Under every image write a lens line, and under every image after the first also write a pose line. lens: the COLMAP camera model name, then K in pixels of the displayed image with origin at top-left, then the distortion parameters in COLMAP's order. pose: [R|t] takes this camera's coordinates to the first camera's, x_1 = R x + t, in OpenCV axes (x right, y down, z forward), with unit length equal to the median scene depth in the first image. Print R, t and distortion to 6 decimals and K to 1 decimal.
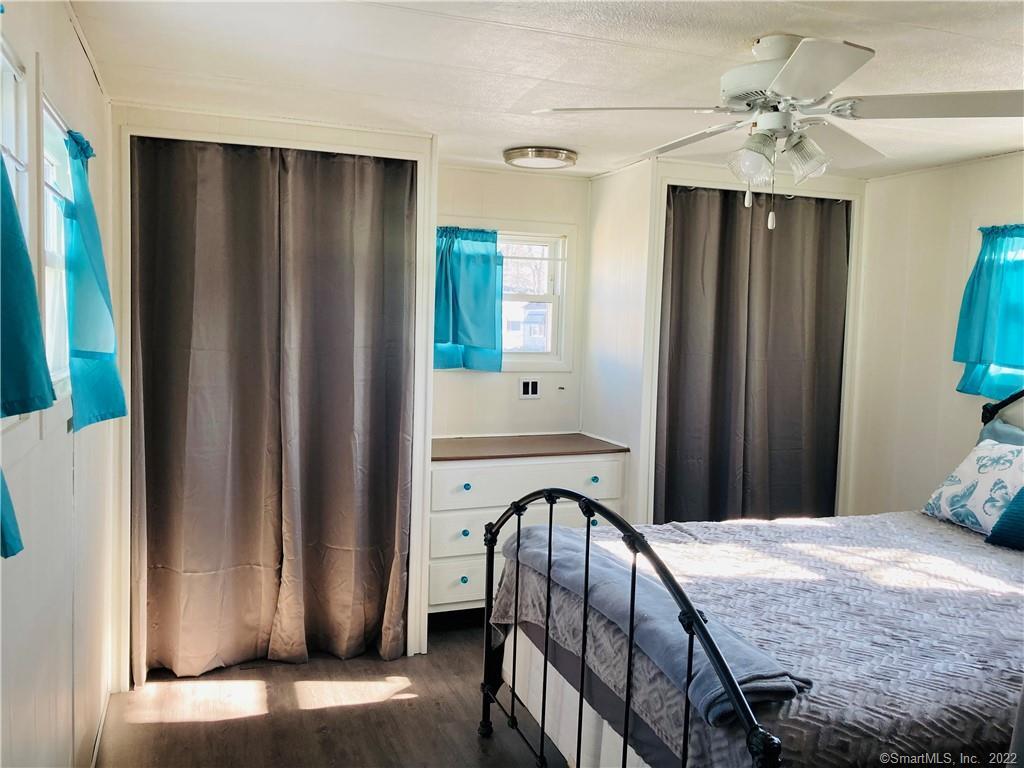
lens RADIAL K [[833.8, 0, 504.2], [0, 833.8, 384.4], [0, 0, 1]] dist [0.035776, -0.037314]
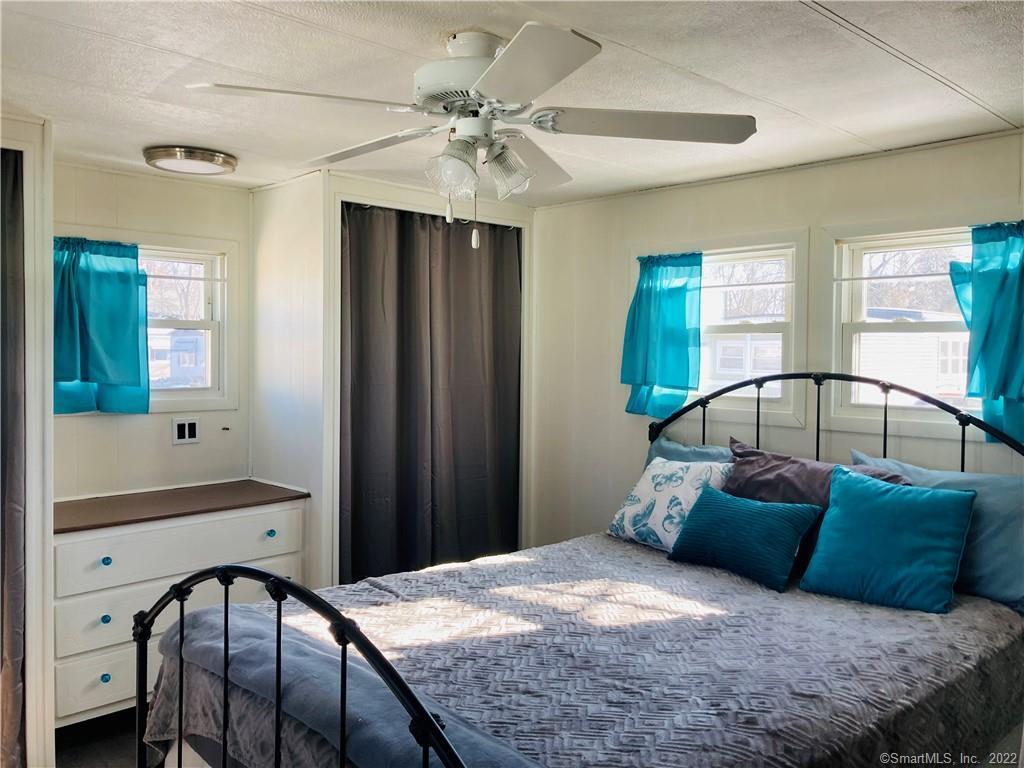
lens RADIAL K [[833.8, 0, 509.0], [0, 833.8, 374.5], [0, 0, 1]] dist [0.035776, -0.037314]
pose [[0.917929, -0.029055, 0.395679, -0.004330], [0.045914, 0.998393, -0.033204, -0.012375], [-0.394078, 0.048647, 0.917789, 0.117939]]
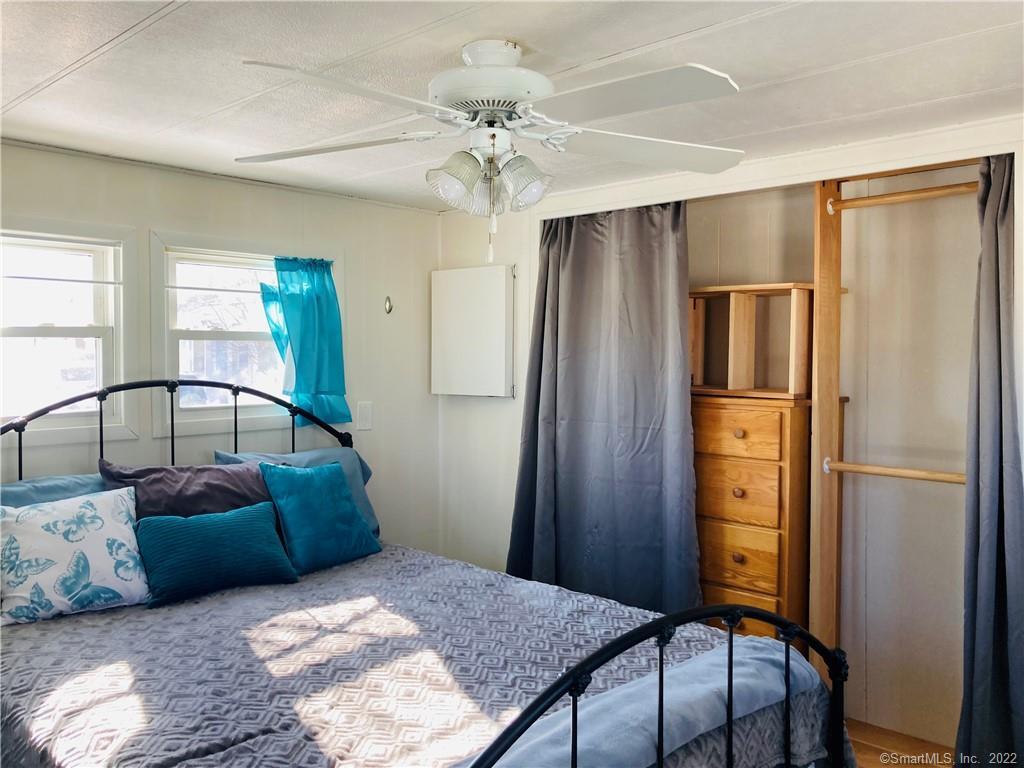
lens RADIAL K [[833.8, 0, 502.8], [0, 833.8, 363.2], [0, 0, 1]] dist [0.035776, -0.037314]
pose [[-0.440915, -0.038470, 0.896724, -0.327009], [0.057717, 0.995798, 0.071099, -0.097451], [-0.895691, 0.083104, -0.436842, 0.962980]]
